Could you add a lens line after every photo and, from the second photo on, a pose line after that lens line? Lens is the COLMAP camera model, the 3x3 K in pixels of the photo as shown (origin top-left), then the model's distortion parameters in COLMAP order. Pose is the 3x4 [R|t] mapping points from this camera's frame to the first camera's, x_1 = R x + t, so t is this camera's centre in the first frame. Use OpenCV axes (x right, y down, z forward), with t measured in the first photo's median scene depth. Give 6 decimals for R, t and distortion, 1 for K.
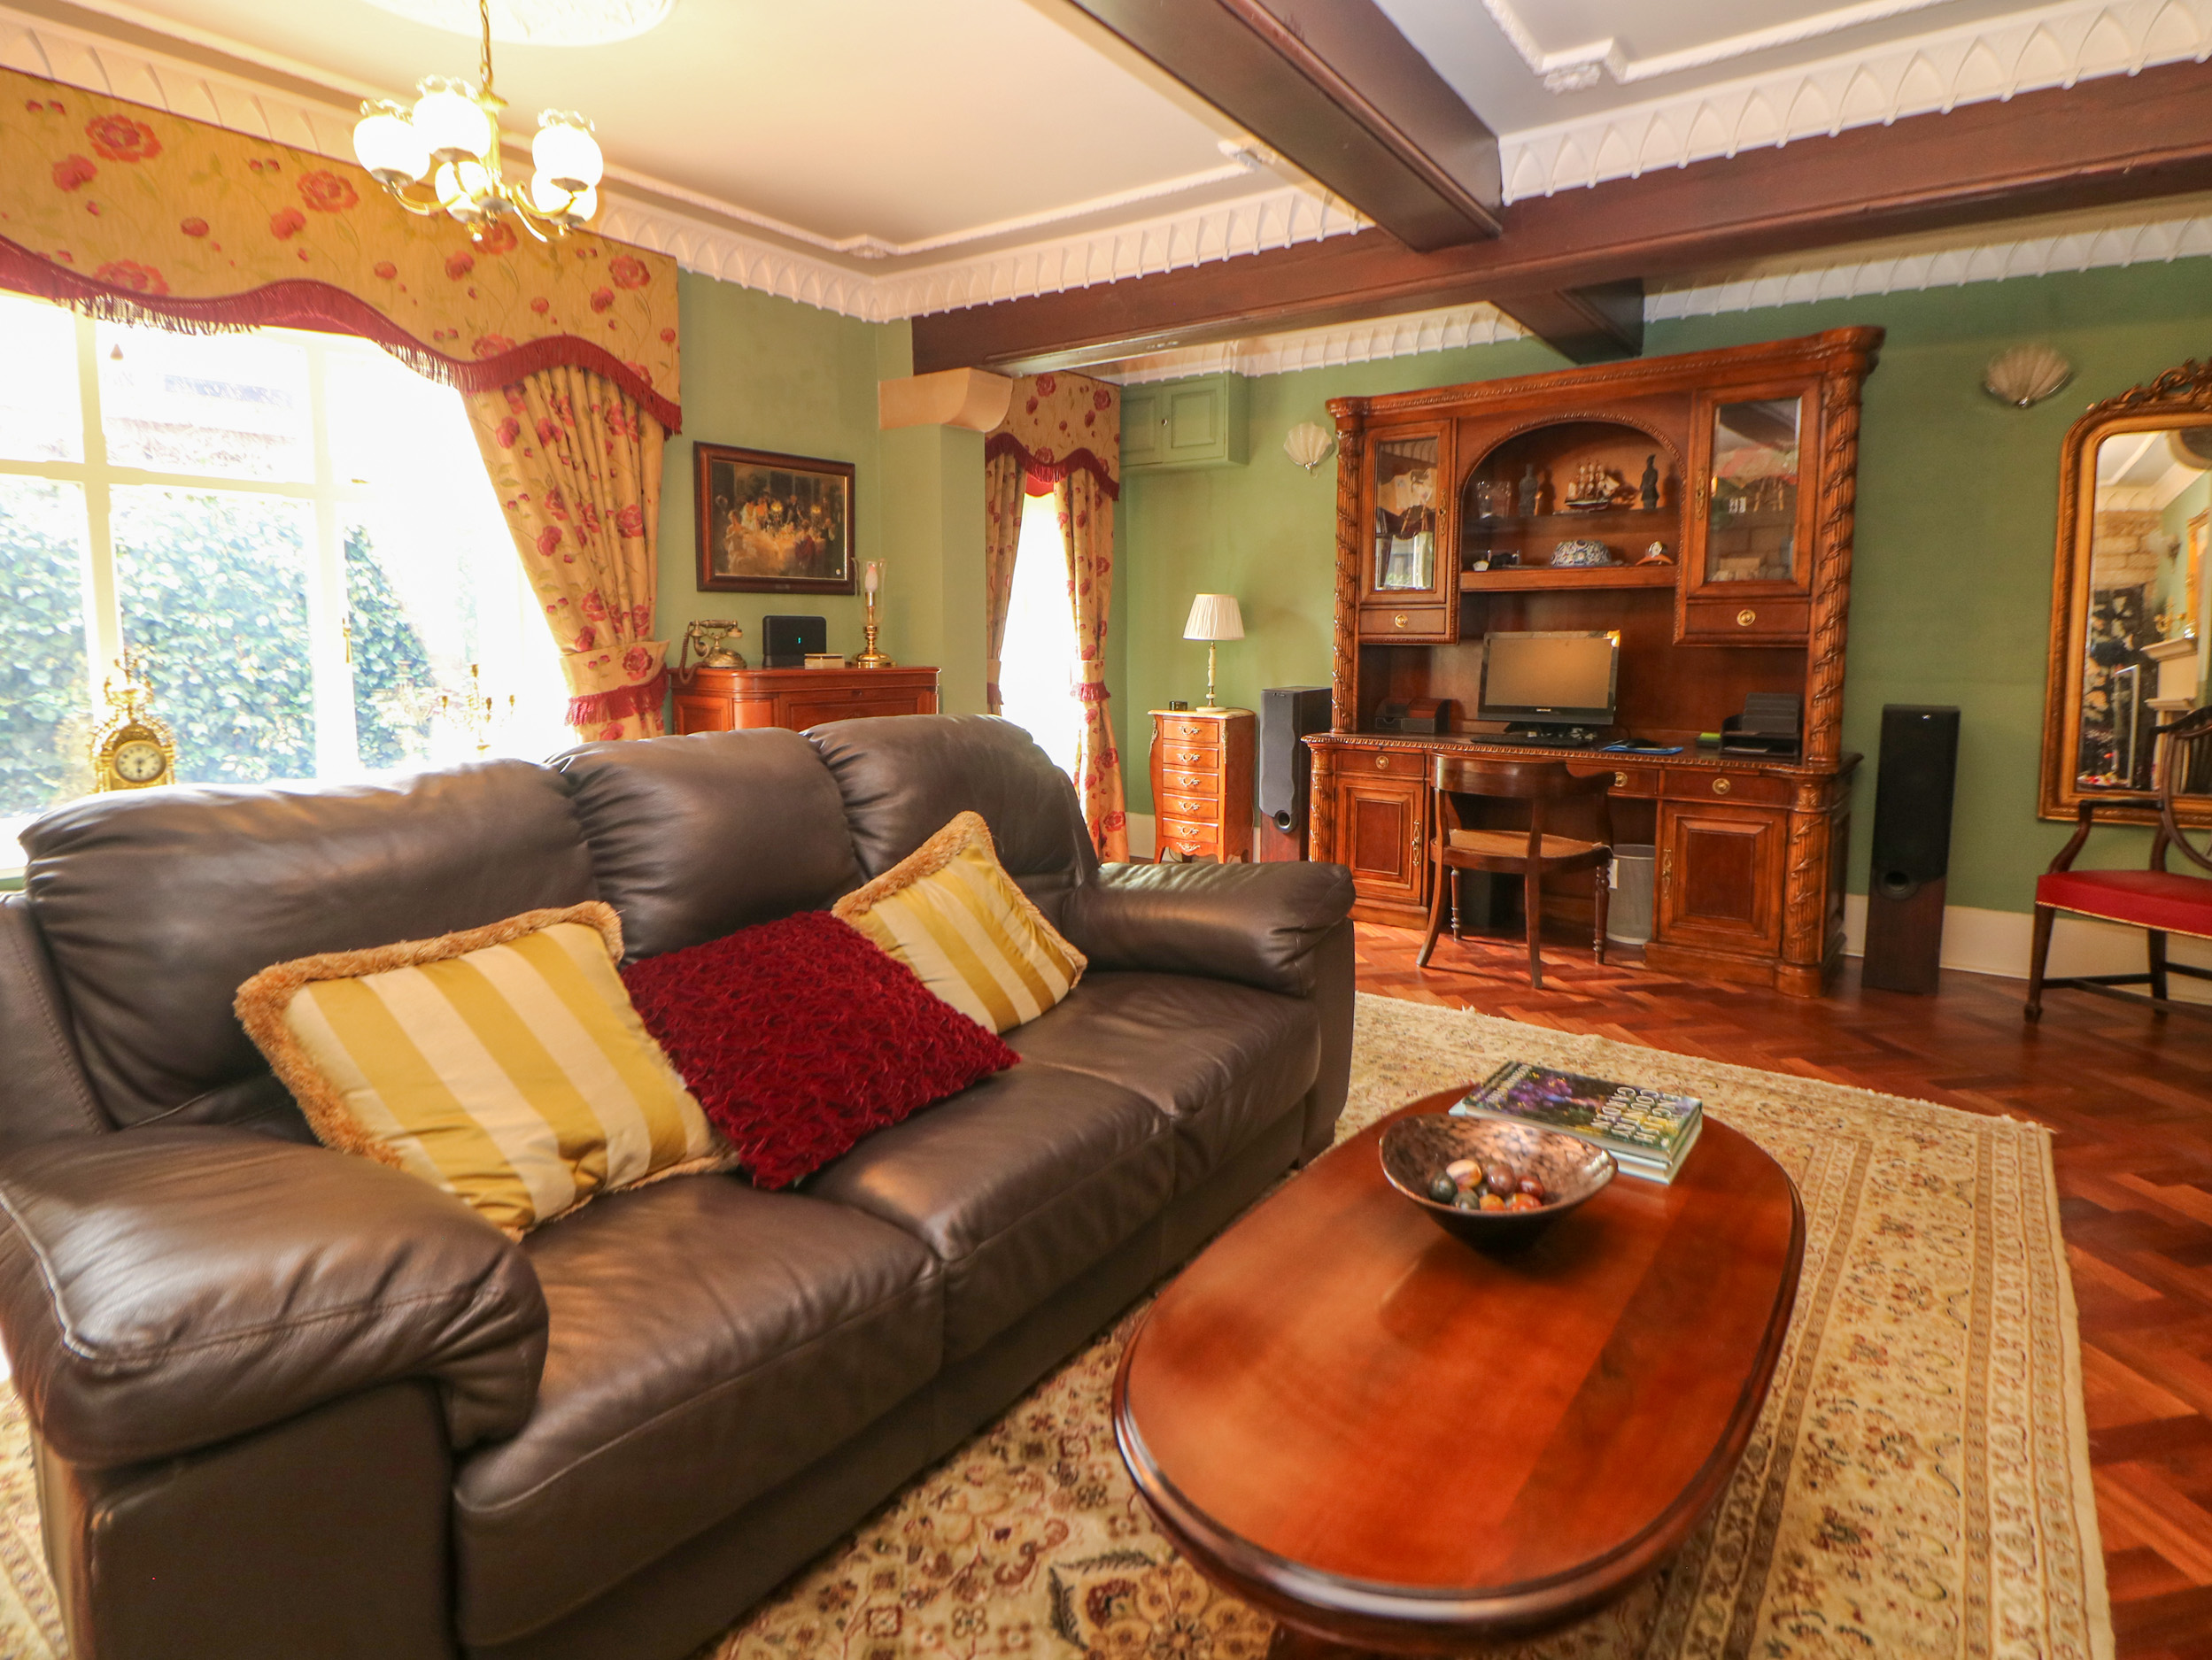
lens RADIAL K [[1245.5, 0, 1129.6], [0, 1245.5, 762.0], [0, 0, 1]] dist [-0.002402, -0.001215]
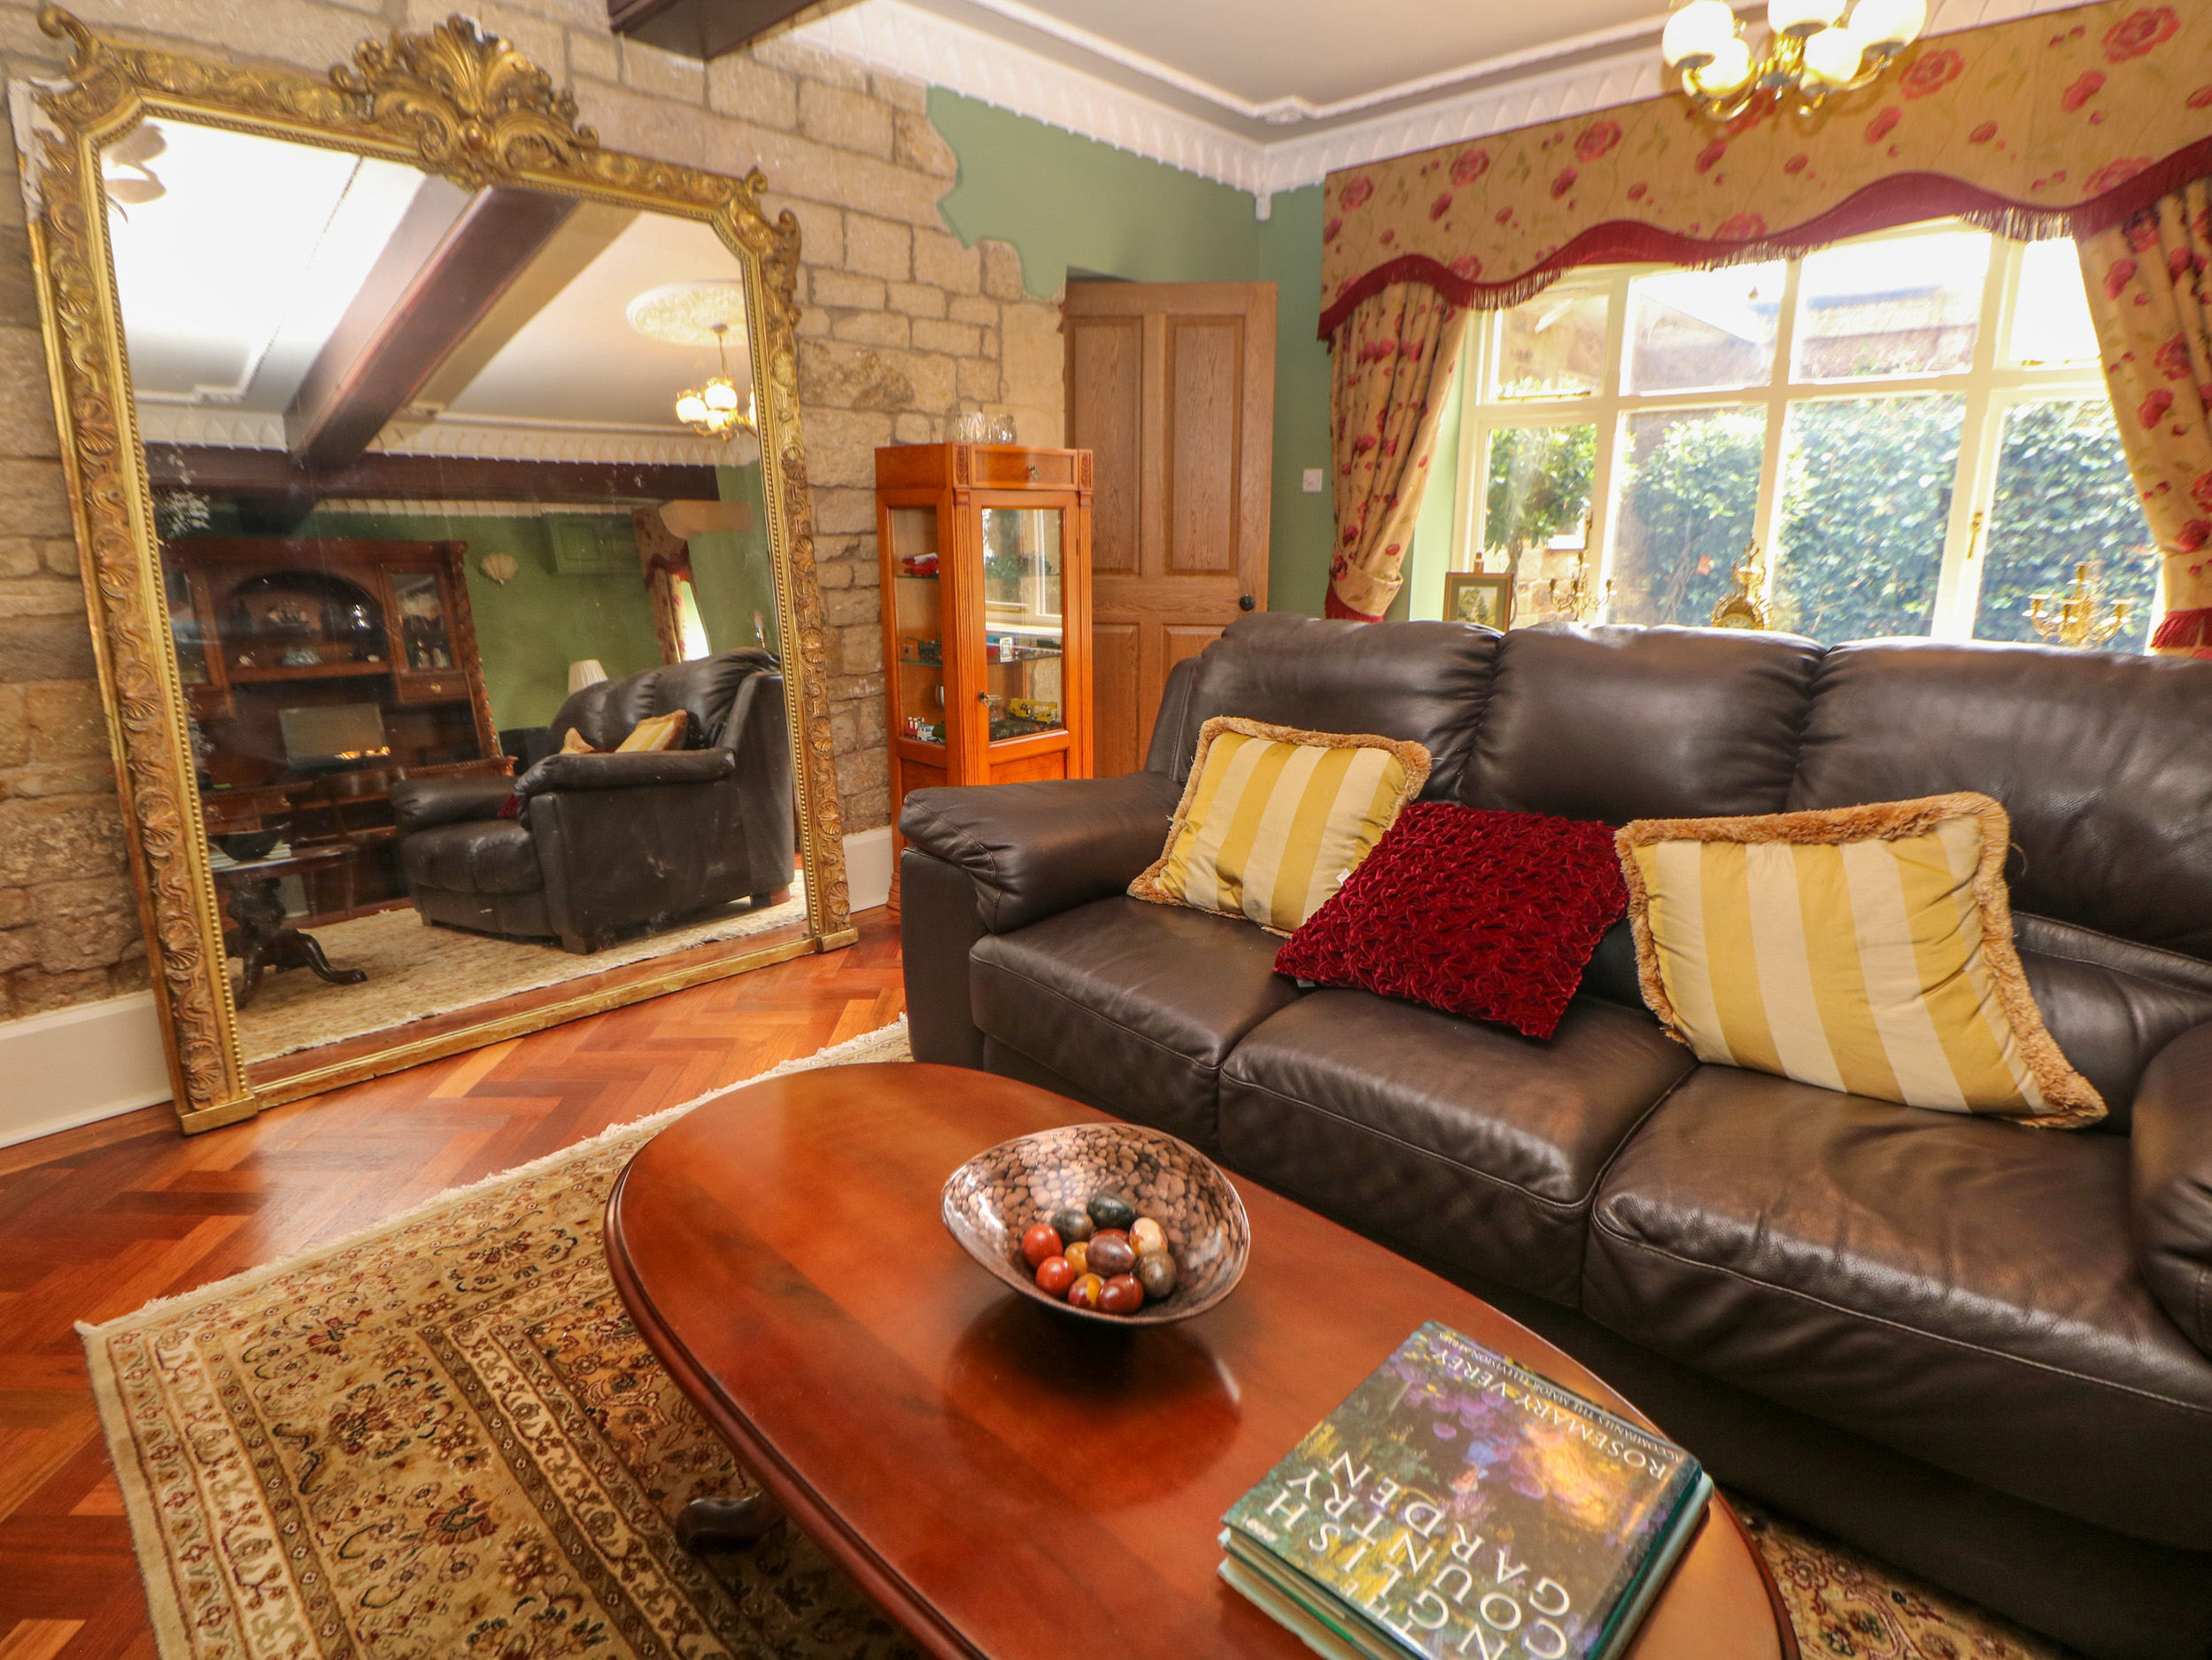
lens RADIAL K [[1148.5, 0, 1123.7], [0, 1148.5, 767.9], [0, 0, 1]] dist [-0.000162, -0.013847]
pose [[-0.130693, 0.203717, -0.970267, 0.360860], [-0.112171, 0.969339, 0.218632, -0.040543], [0.985057, 0.137409, -0.103835, 0.456364]]
